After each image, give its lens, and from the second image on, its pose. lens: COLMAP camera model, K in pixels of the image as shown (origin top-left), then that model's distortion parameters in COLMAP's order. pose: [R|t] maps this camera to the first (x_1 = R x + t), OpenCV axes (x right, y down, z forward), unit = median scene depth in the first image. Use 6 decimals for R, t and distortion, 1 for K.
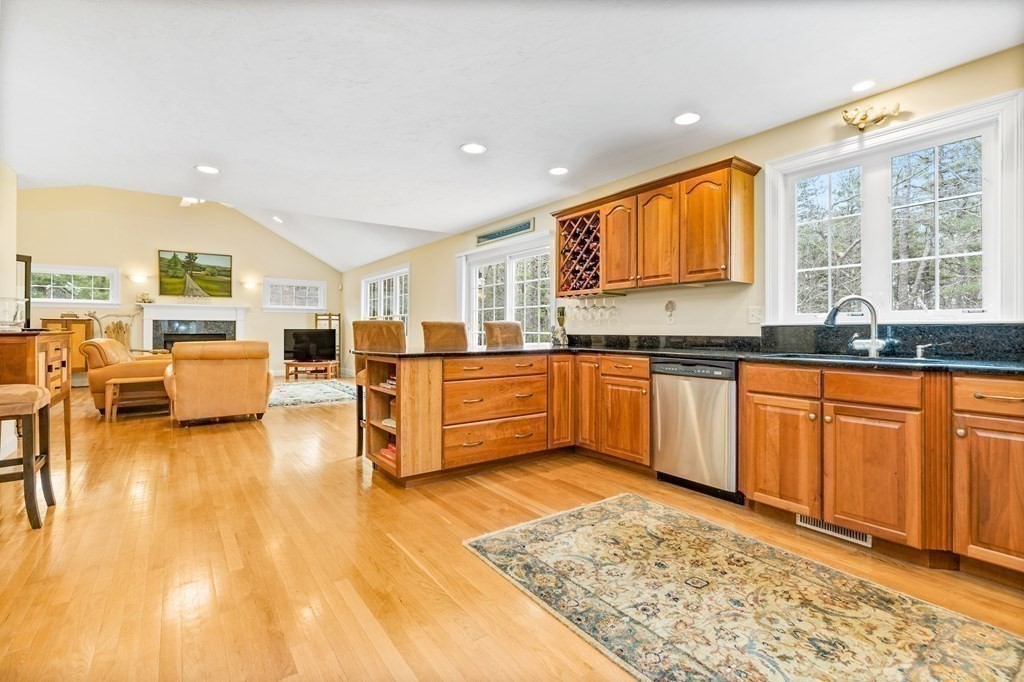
lens RADIAL K [[464.0, 0, 512.1], [0, 464.0, 331.9], [0, 0, 1]] dist [-0.009822, 0.003674]
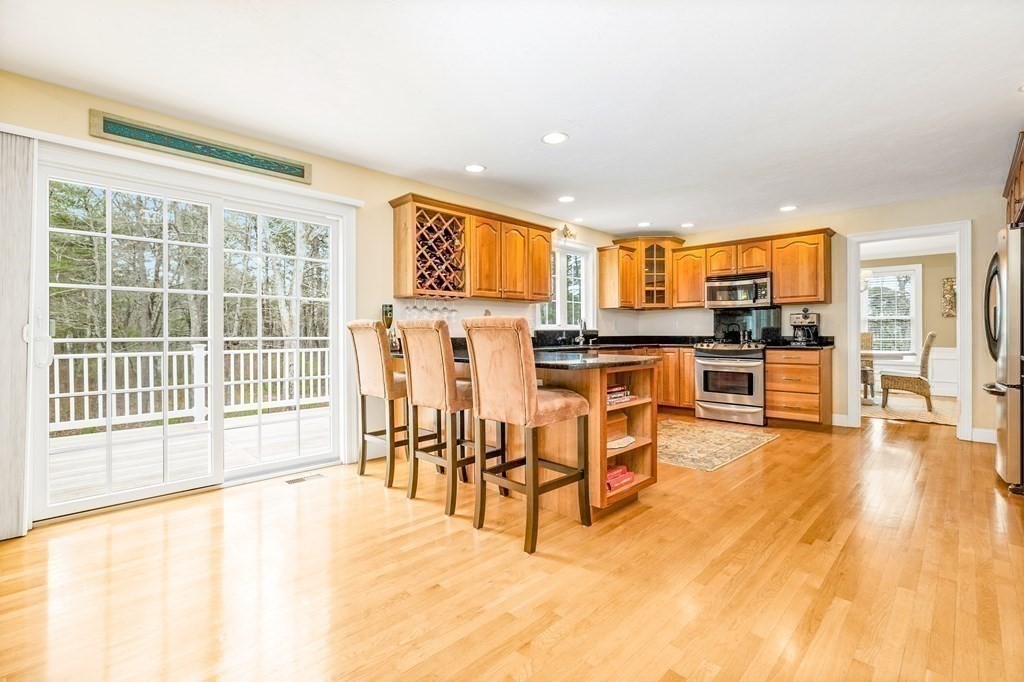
lens RADIAL K [[464.0, 0, 512.6], [0, 464.0, 337.3], [0, 0, 1]] dist [-0.009822, 0.003674]
pose [[-0.156113, -0.010621, 0.987682, -0.809699], [0.002865, 0.999933, 0.011205, -0.005145], [-0.987735, 0.004579, -0.156072, 0.992090]]
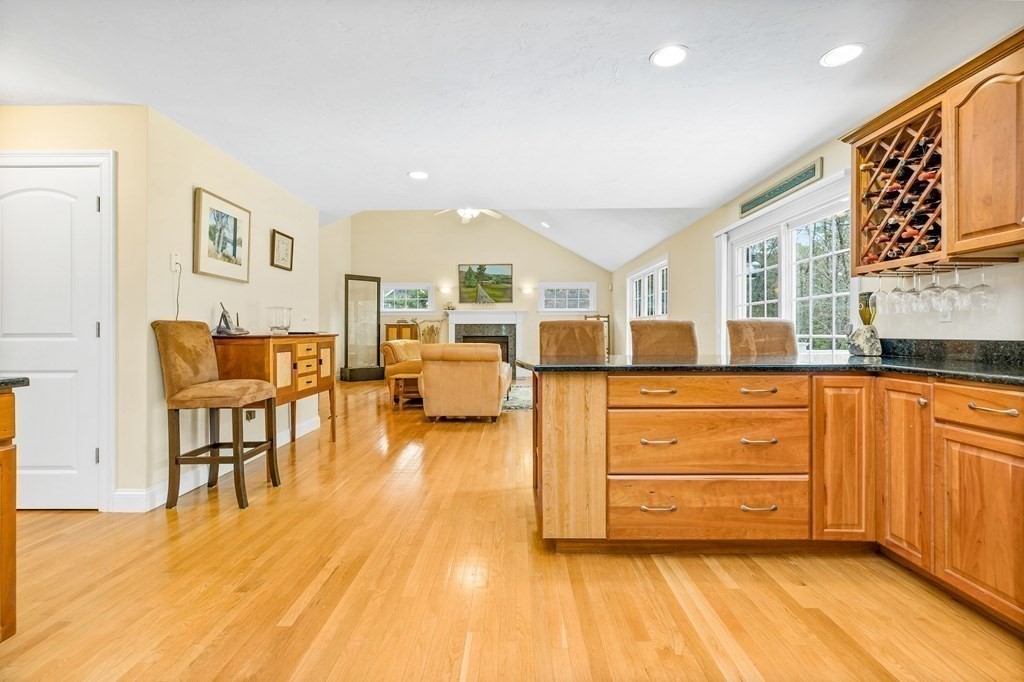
lens RADIAL K [[464.0, 0, 513.8], [0, 464.0, 332.0], [0, 0, 1]] dist [-0.009822, 0.003674]
pose [[0.802222, -0.003045, -0.597018, 0.104727], [0.000579, 0.999990, -0.004322, -0.000703], [0.597025, 0.003121, 0.802217, 0.274755]]
